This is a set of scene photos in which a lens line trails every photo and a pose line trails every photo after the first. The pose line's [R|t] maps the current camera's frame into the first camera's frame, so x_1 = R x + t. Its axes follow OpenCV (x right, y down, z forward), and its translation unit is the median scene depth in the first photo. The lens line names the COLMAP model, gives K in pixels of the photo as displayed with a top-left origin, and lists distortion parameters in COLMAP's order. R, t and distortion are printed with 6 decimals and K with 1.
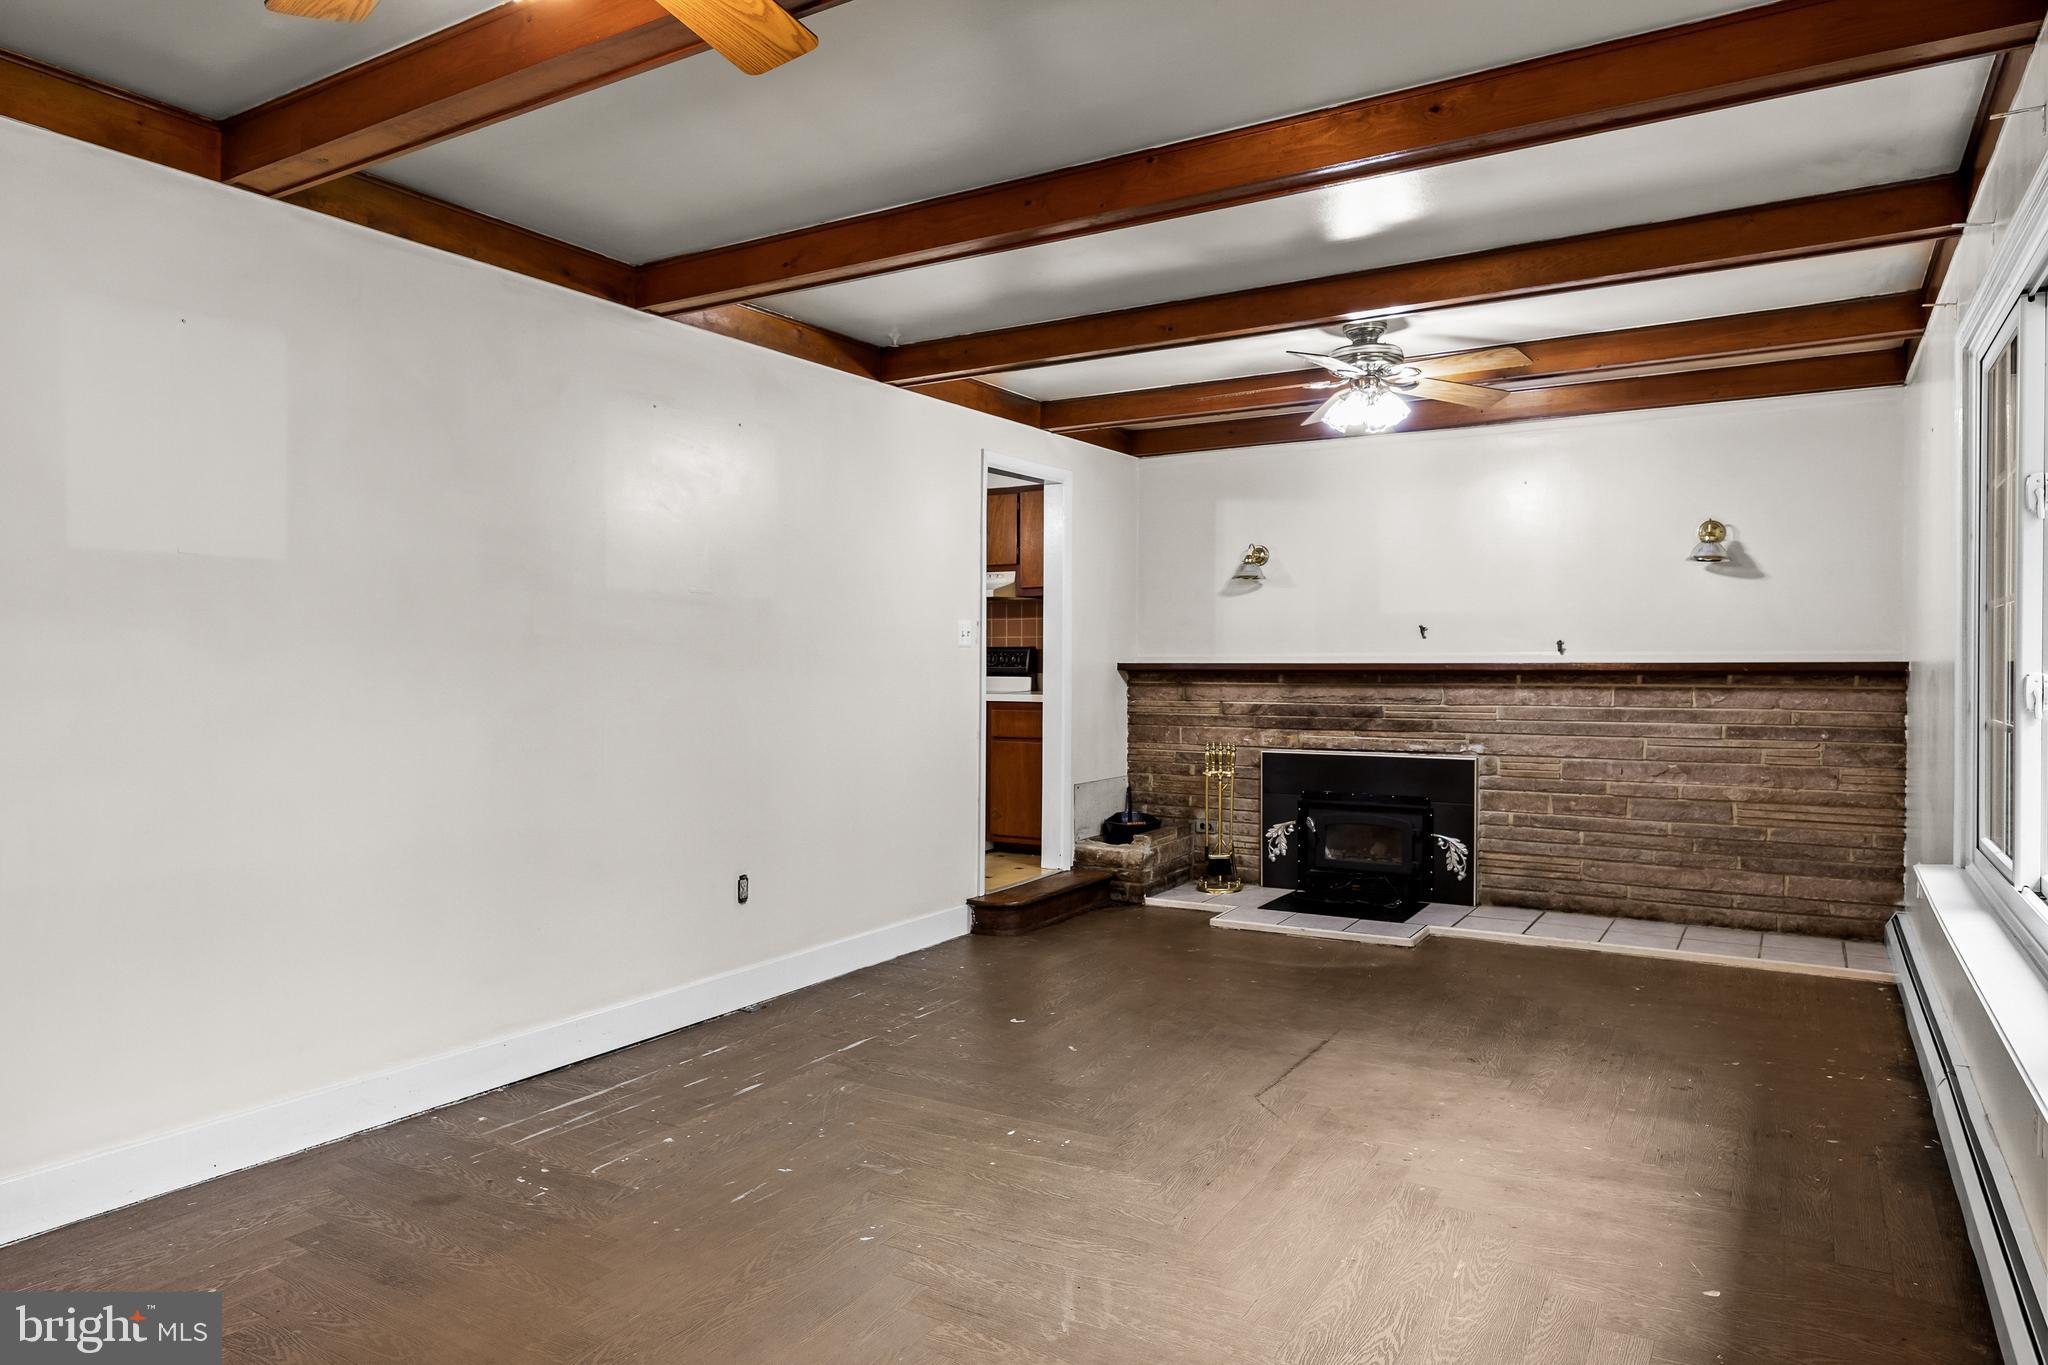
lens RADIAL K [[1274.3, 0, 1021.2], [0, 1274.3, 677.2], [0, 0, 1]] dist [-0.006735, 0.005046]
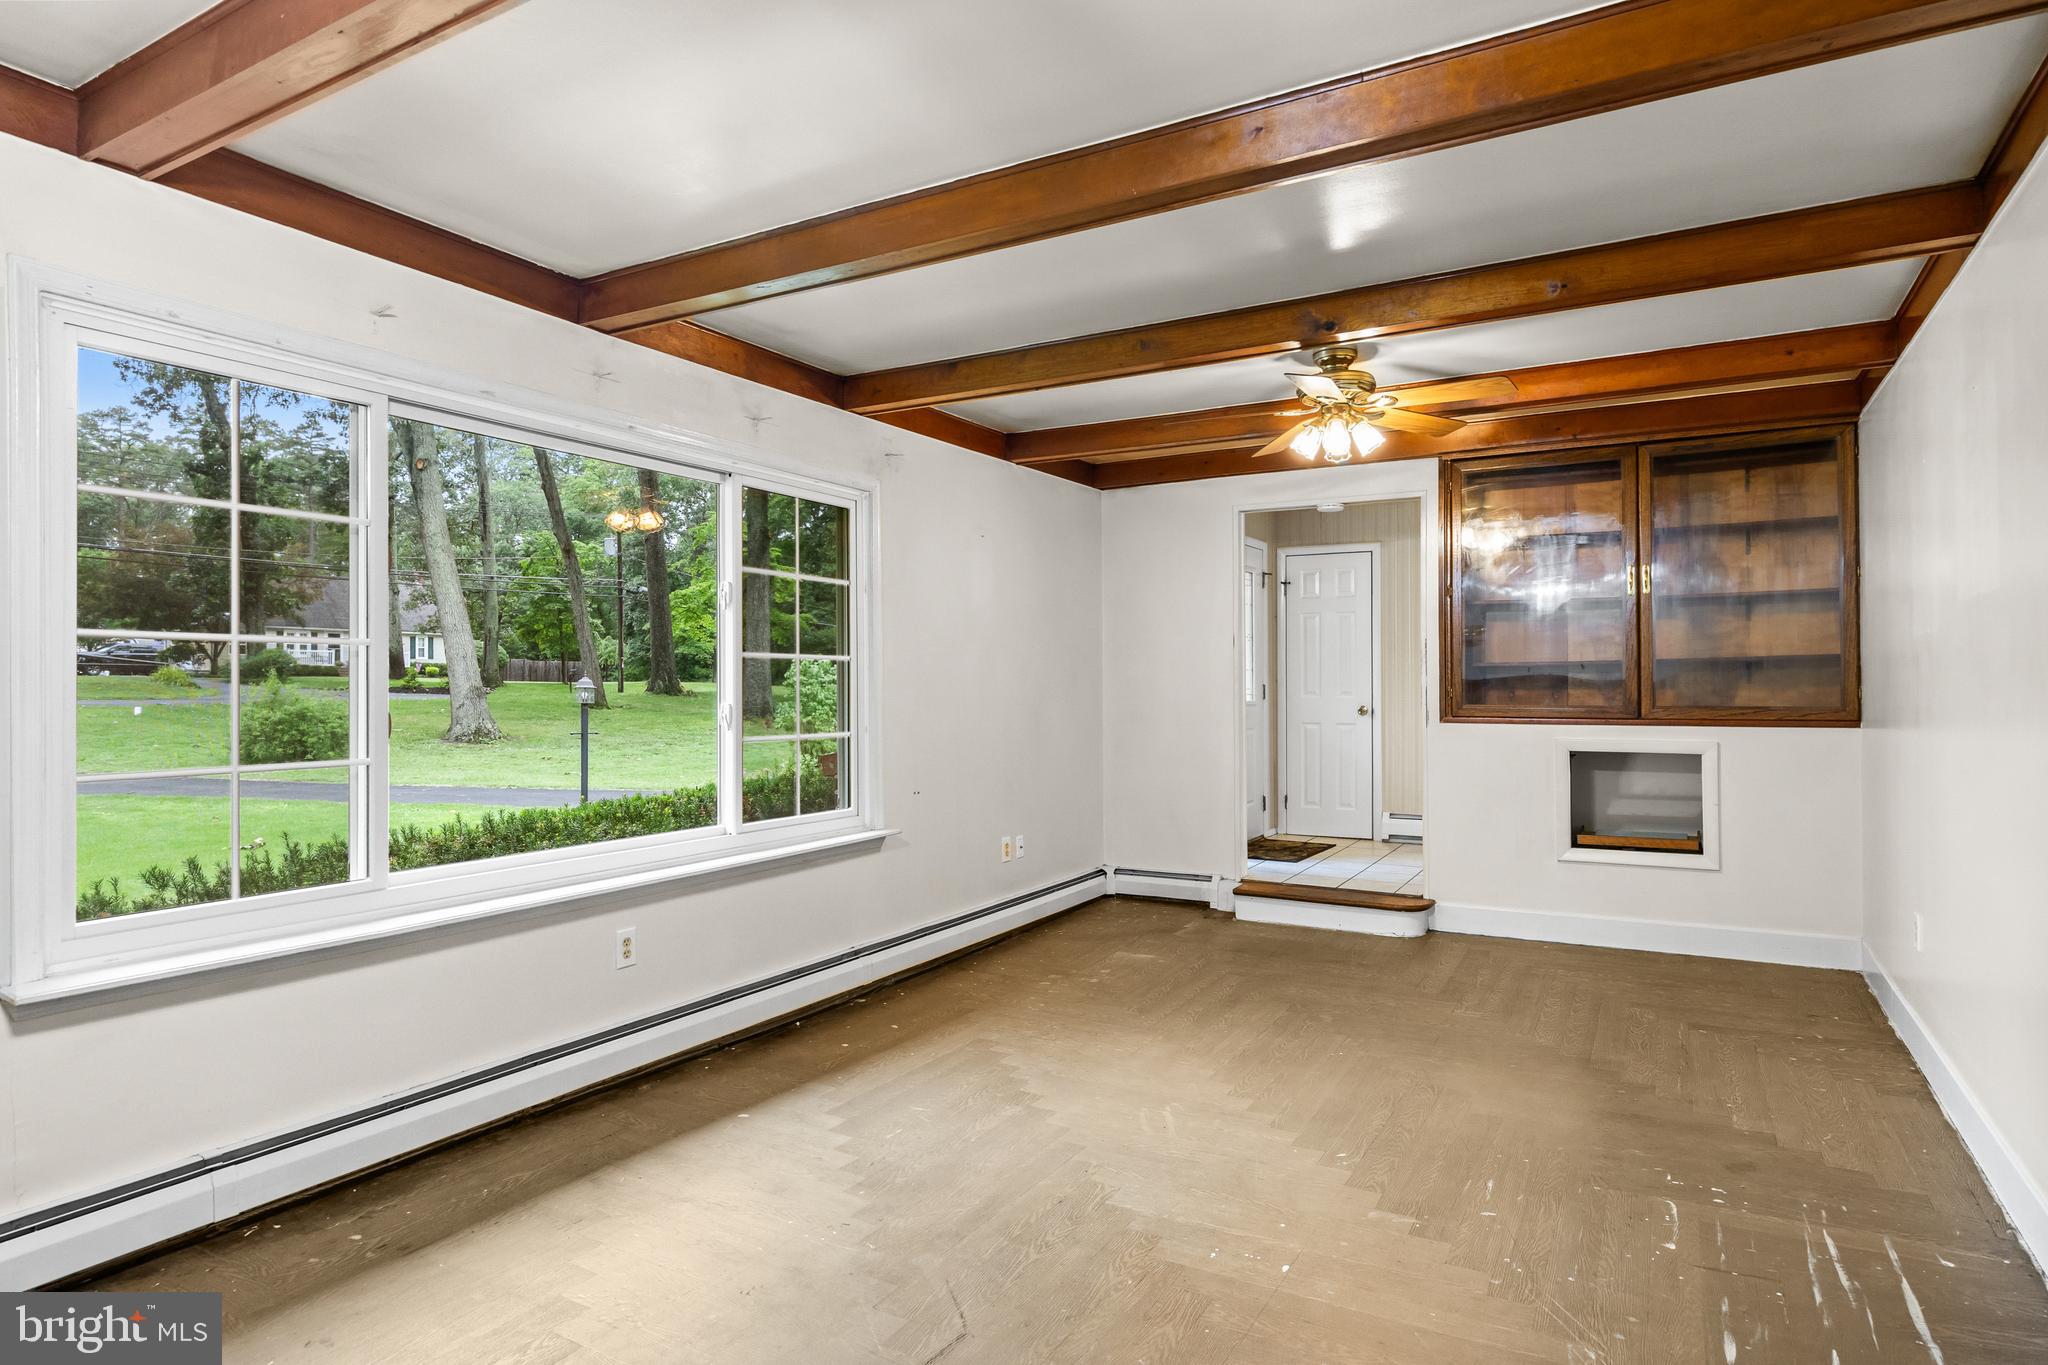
lens RADIAL K [[1137.5, 0, 1012.6], [0, 1137.5, 684.6], [0, 0, 1]] dist [-0.004049, 0.000733]
pose [[-0.999861, 0.005277, -0.015829, 0.181888], [0.005168, 0.999963, 0.006900, -0.026704], [0.015865, 0.006817, -0.999851, 1.763259]]
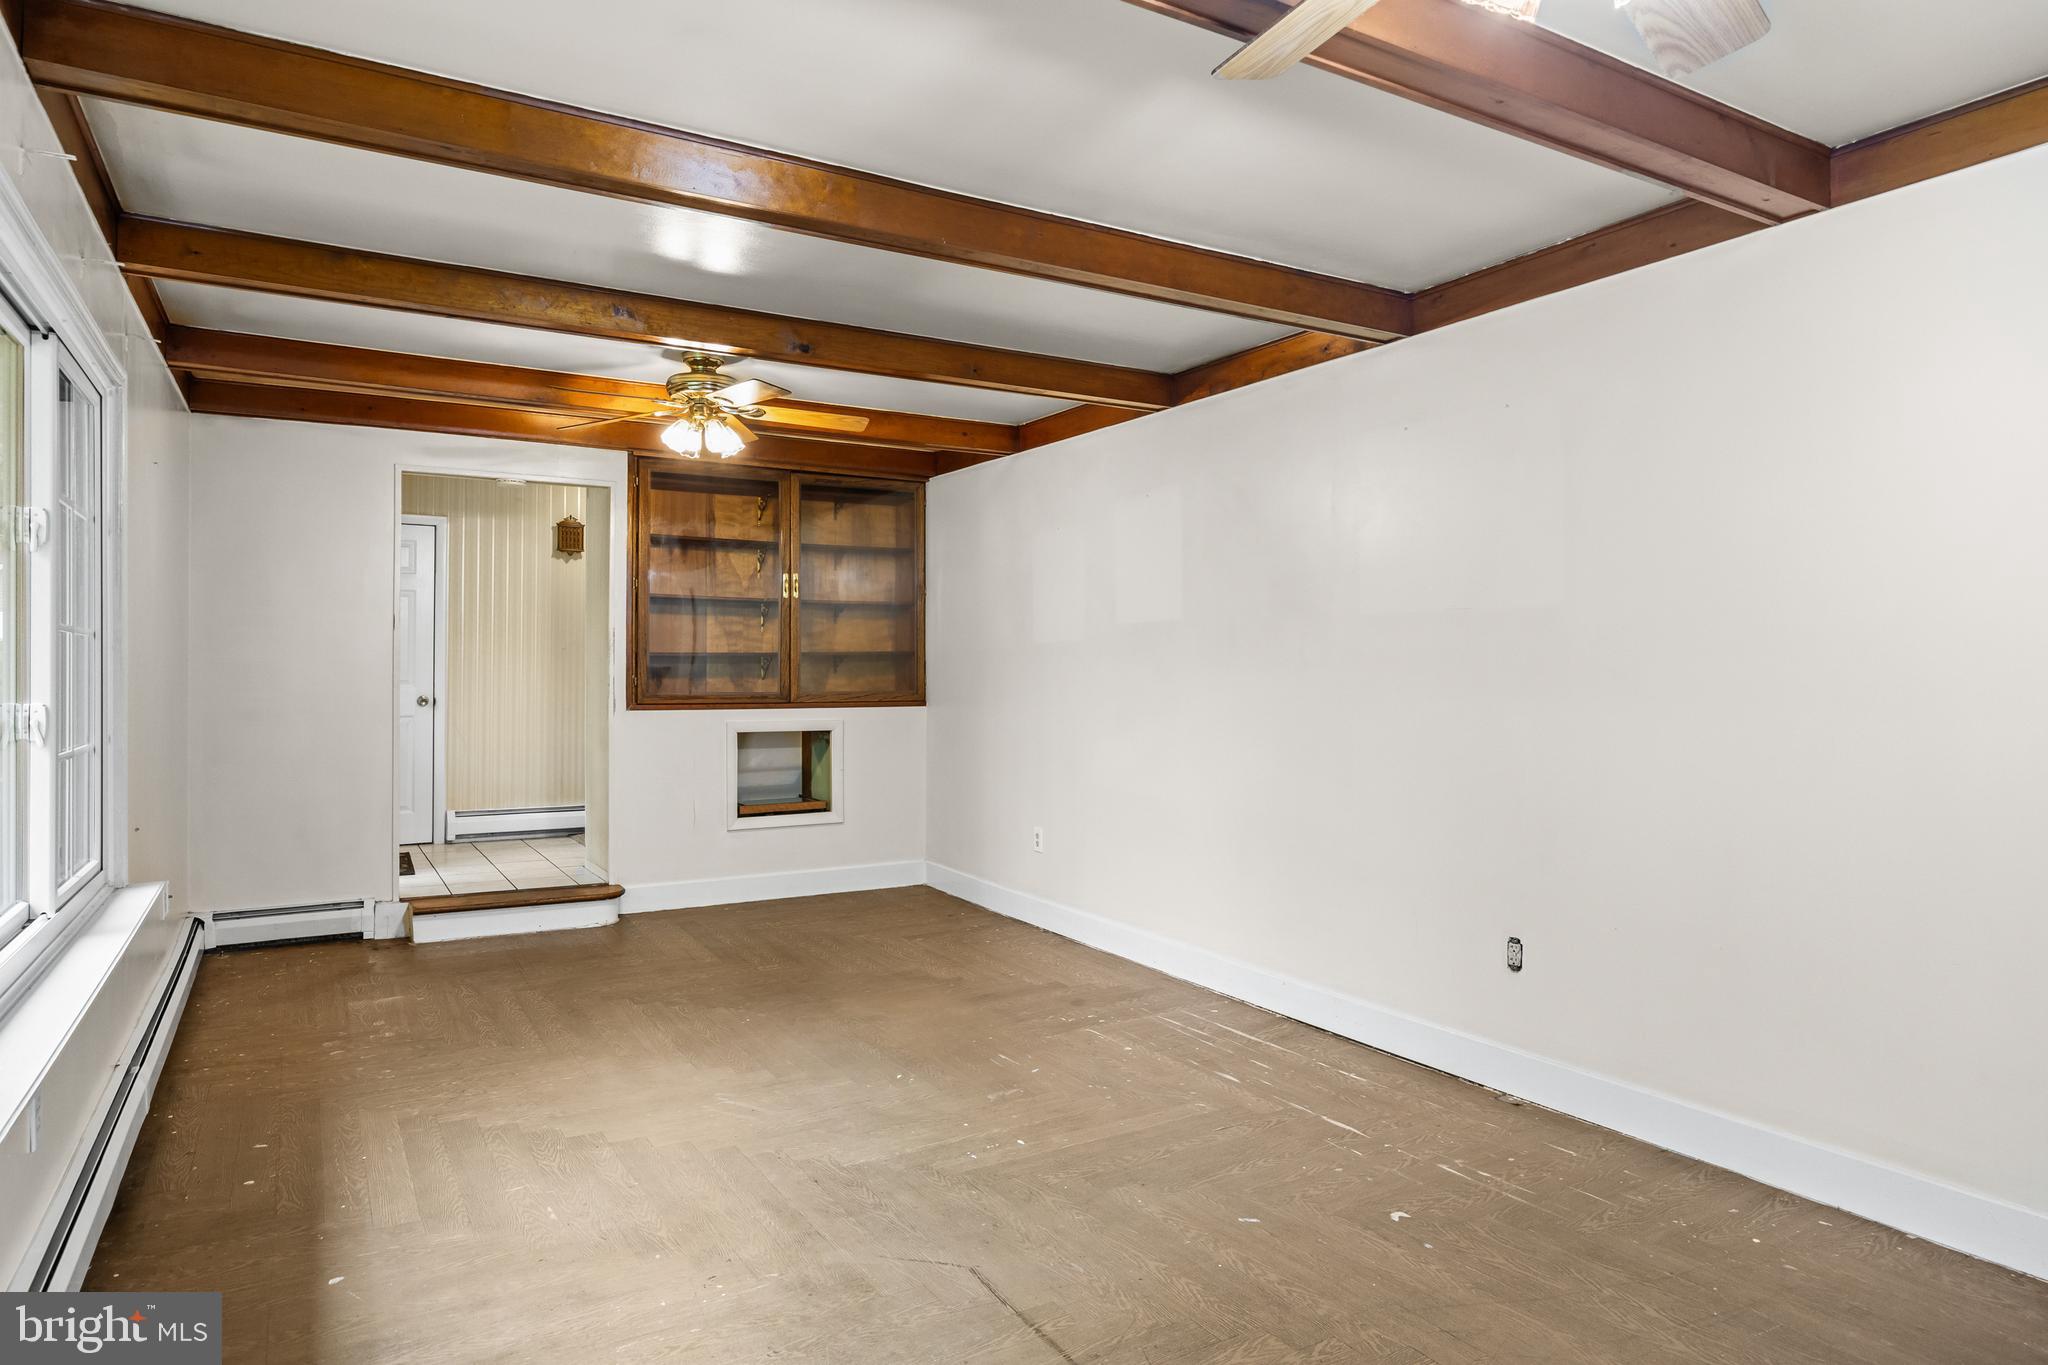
lens RADIAL K [[1228.6, 0, 1024.6], [0, 1228.6, 673.8], [0, 0, 1]] dist [-0.005953, 0.001033]
pose [[-0.472449, 0.003220, -0.881352, 0.884729], [-0.008215, 0.999934, 0.008057, -0.031152], [0.881320, 0.011047, -0.472391, 1.497569]]
